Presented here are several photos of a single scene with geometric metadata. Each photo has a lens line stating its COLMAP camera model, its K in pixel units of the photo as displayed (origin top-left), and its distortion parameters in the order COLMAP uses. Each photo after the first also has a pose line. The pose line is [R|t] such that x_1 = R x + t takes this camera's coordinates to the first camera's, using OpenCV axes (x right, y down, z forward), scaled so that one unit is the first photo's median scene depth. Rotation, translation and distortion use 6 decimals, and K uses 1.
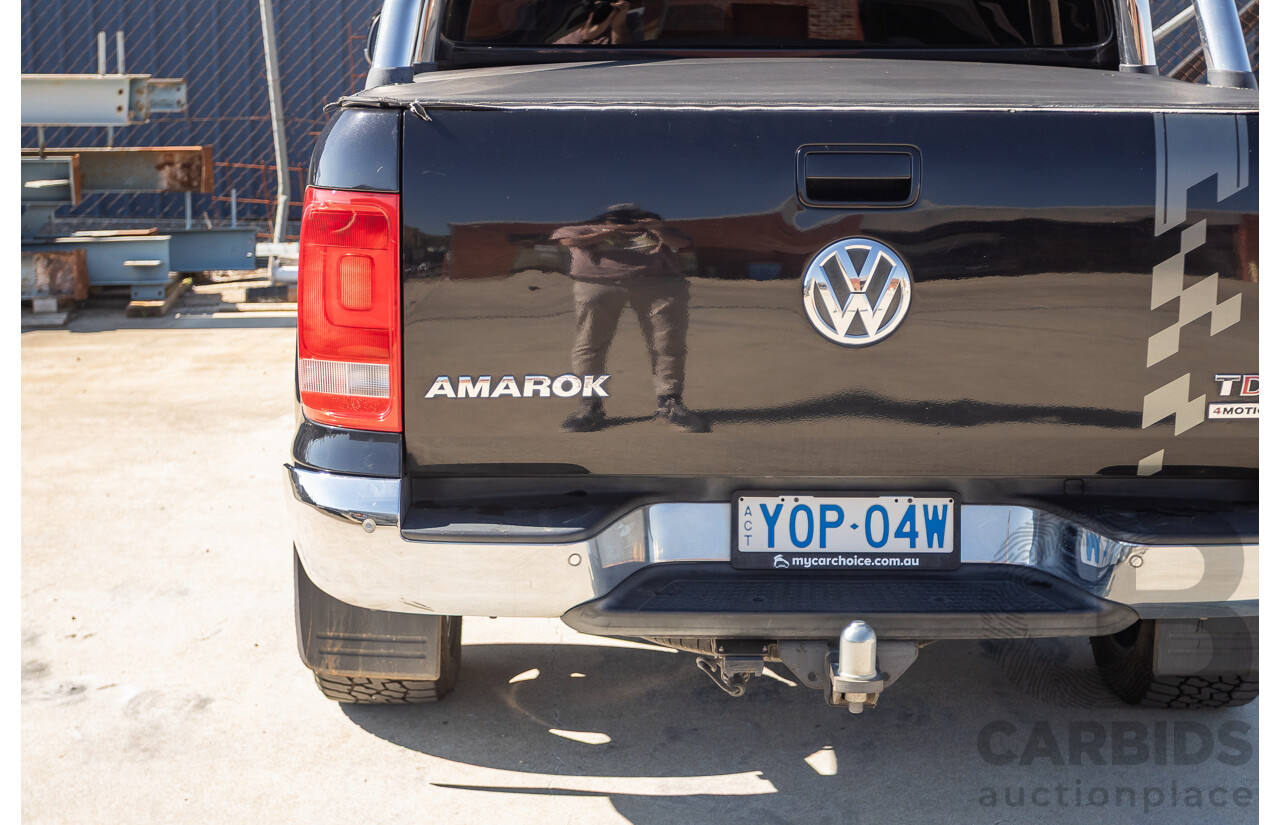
lens RADIAL K [[2110.3, 0, 632.9], [0, 2110.3, 389.0], [0, 0, 1]] dist [-0.006261, -0.081082]
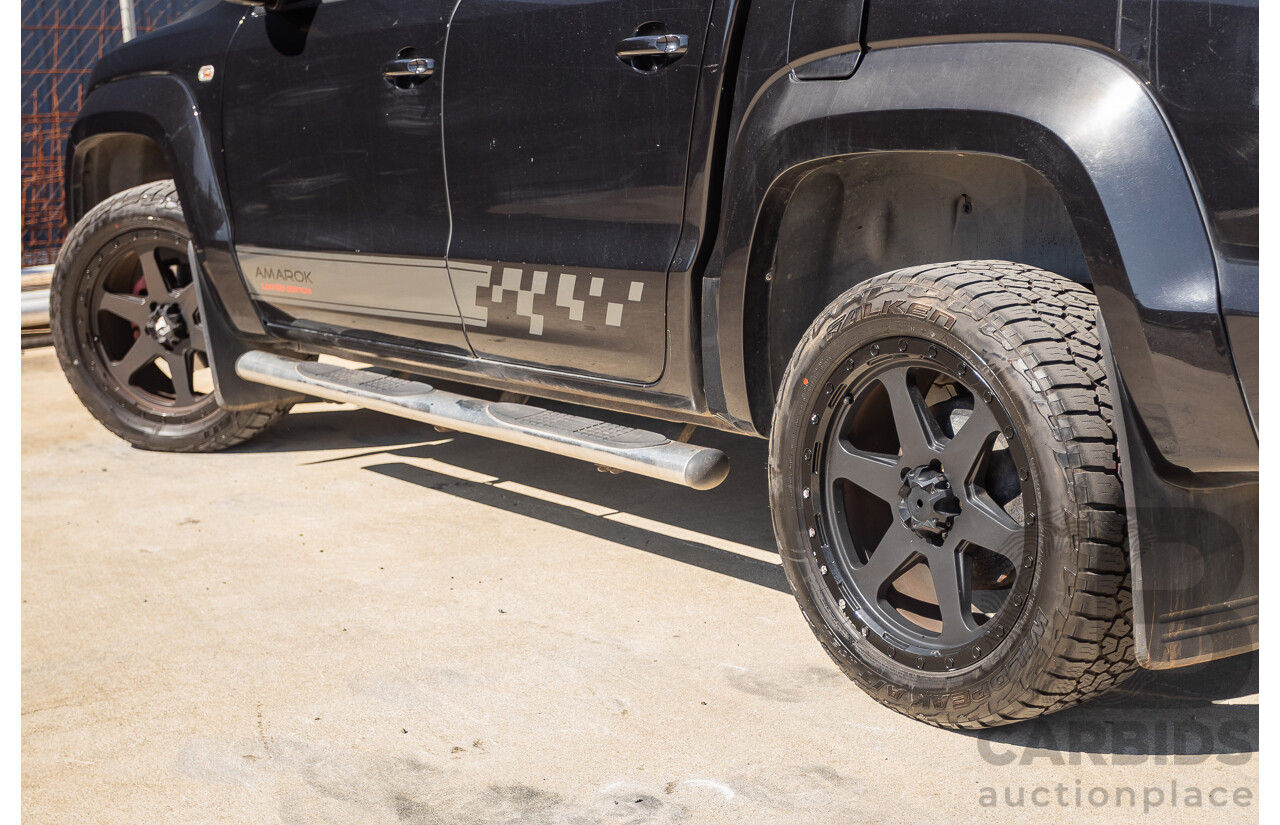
lens RADIAL K [[2110.3, 0, 632.9], [0, 2110.3, 389.0], [0, 0, 1]] dist [-0.006261, -0.081082]
pose [[0.821420, -0.121151, 0.557307, -0.843980], [0.136839, 0.990499, 0.013632, -0.002391], [-0.553664, 0.065064, 0.830195, 0.548656]]
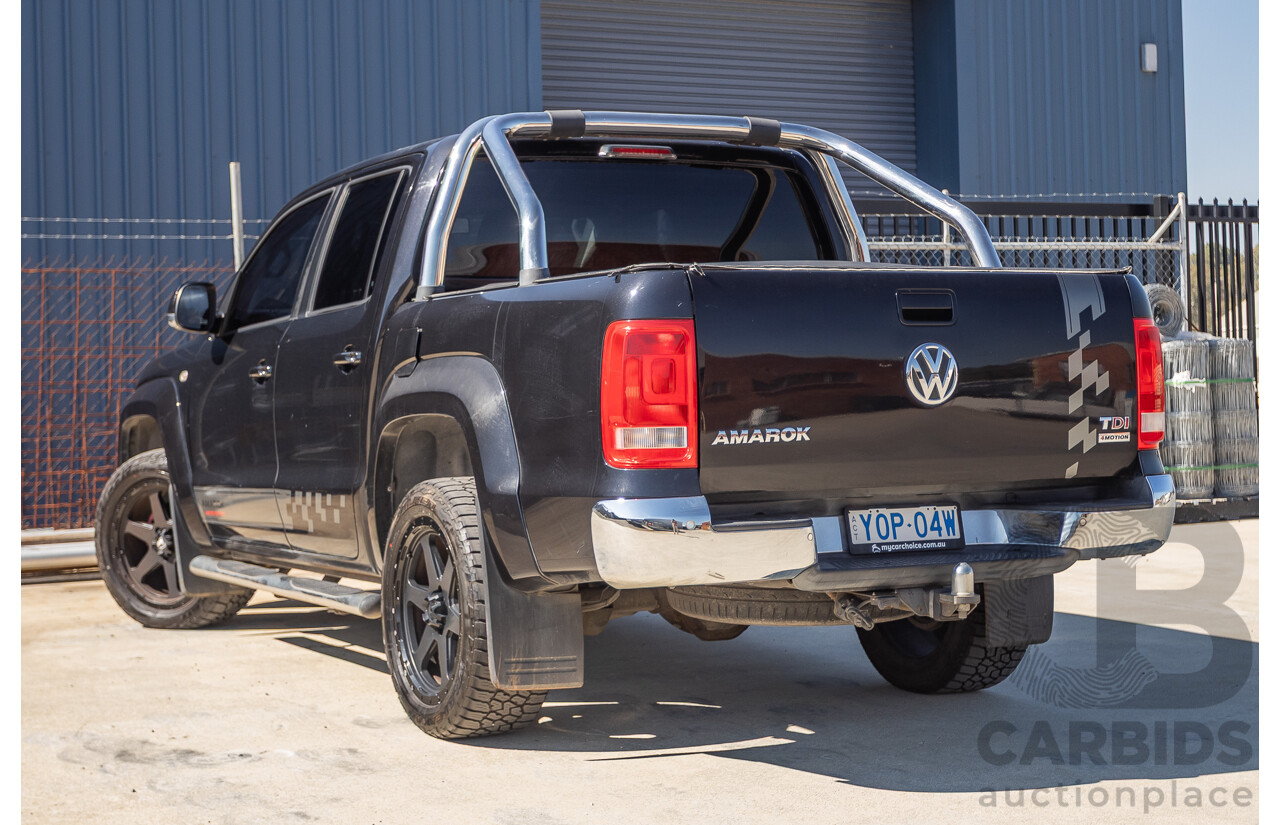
lens RADIAL K [[2110.3, 0, 632.9], [0, 2110.3, 389.0], [0, 0, 1]] dist [-0.006261, -0.081082]
pose [[0.895677, -0.022723, 0.444125, -0.819945], [0.102734, 0.982252, -0.156931, 0.197388], [-0.432677, 0.186186, 0.882114, -0.380946]]
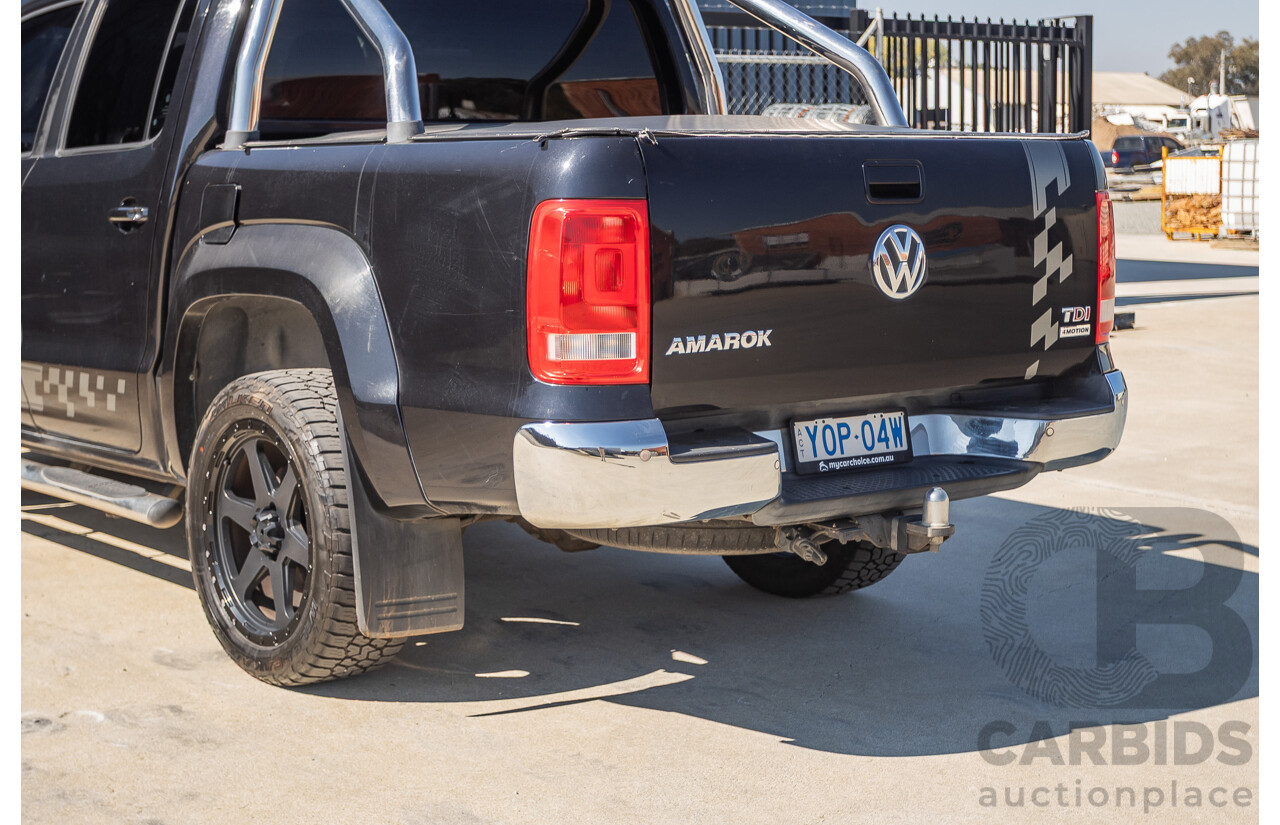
lens RADIAL K [[2059.1, 0, 617.3], [0, 2059.1, 397.1], [0, 0, 1]] dist [-0.018258, 0.002432]
pose [[0.794319, -0.075362, 0.602808, -0.845136], [0.115661, 0.992886, -0.028278, 0.059147], [-0.596389, 0.092184, 0.797385, 0.002570]]
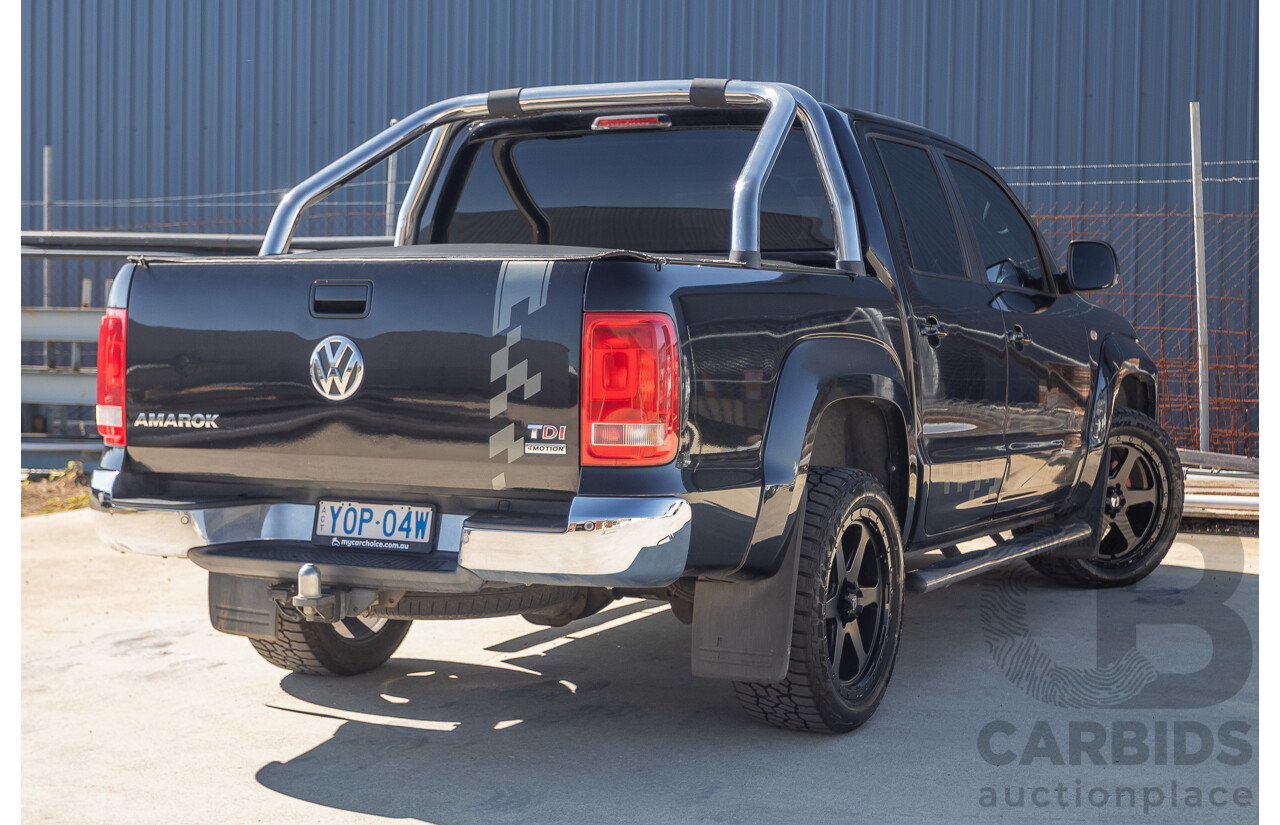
lens RADIAL K [[2110.3, 0, 632.9], [0, 2110.3, 389.0], [0, 0, 1]] dist [-0.006261, -0.081082]
pose [[0.883311, 0.018084, -0.468439, 1.023528], [-0.086409, 0.988415, -0.124780, 0.147963], [0.460755, 0.150697, 0.874640, -0.322481]]
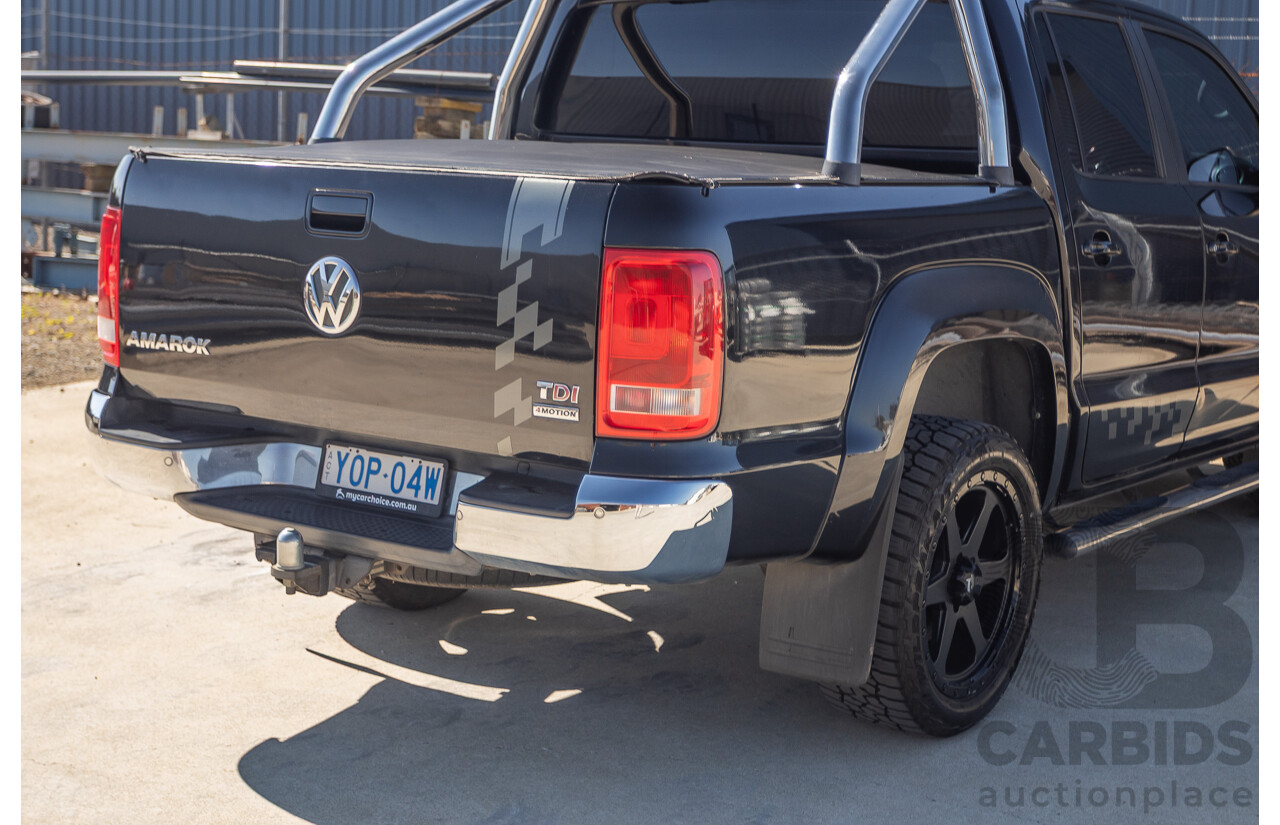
lens RADIAL K [[2019.8, 0, 645.9], [0, 2019.8, 375.0], [0, 0, 1]] dist [-0.012580, -0.037194]
pose [[0.805746, 0.096332, -0.584374, 0.991583], [-0.134033, 0.990744, -0.021487, 0.006602], [0.576895, 0.095639, 0.811200, 0.040665]]
